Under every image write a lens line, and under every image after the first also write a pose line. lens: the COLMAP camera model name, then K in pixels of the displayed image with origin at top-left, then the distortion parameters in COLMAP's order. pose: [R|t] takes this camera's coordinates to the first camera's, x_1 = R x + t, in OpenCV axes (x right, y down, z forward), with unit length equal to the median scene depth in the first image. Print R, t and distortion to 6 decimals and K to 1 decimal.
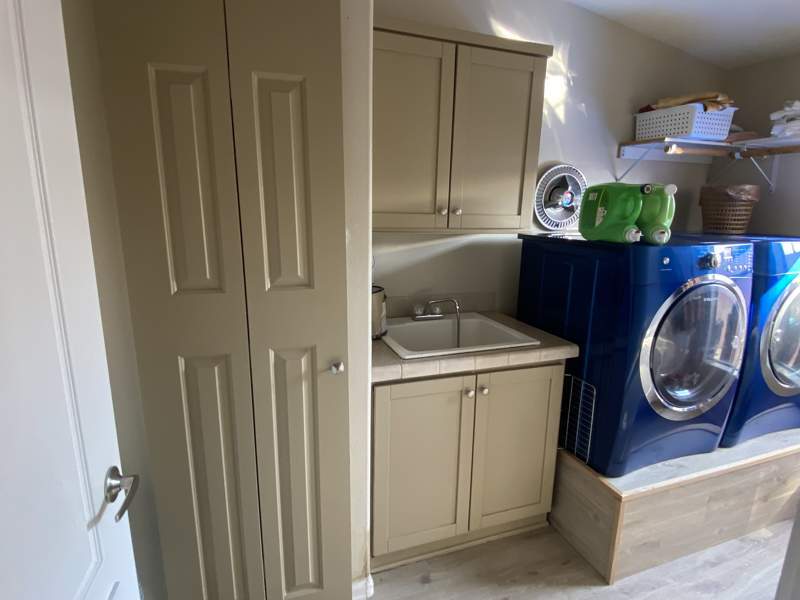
lens RADIAL K [[449.0, 0, 397.0], [0, 449.0, 301.6], [0, 0, 1]] dist [0.087220, -0.069043]
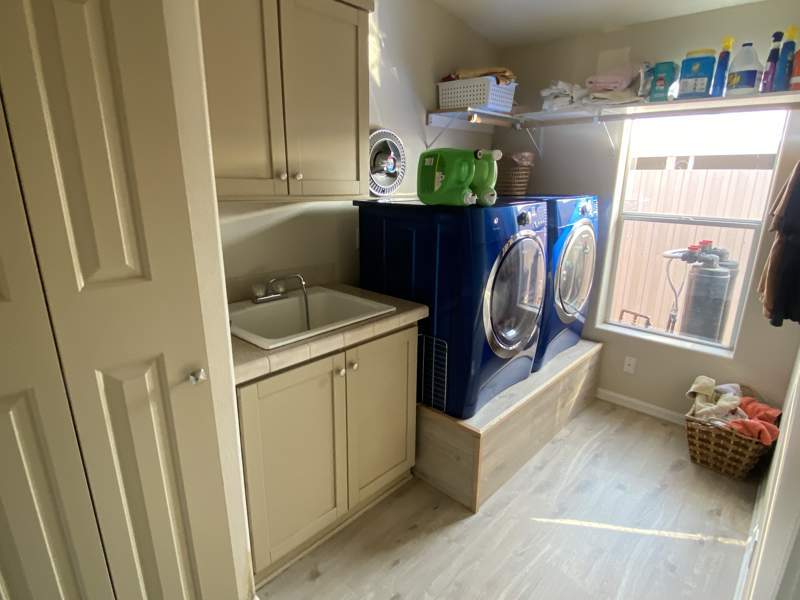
lens RADIAL K [[449.0, 0, 397.0], [0, 449.0, 301.6], [0, 0, 1]] dist [0.087220, -0.069043]
pose [[0.890255, -0.132094, 0.435888, -0.116455], [0.102268, 0.990557, 0.091314, -0.016035], [-0.443833, -0.036715, 0.895357, 0.097831]]
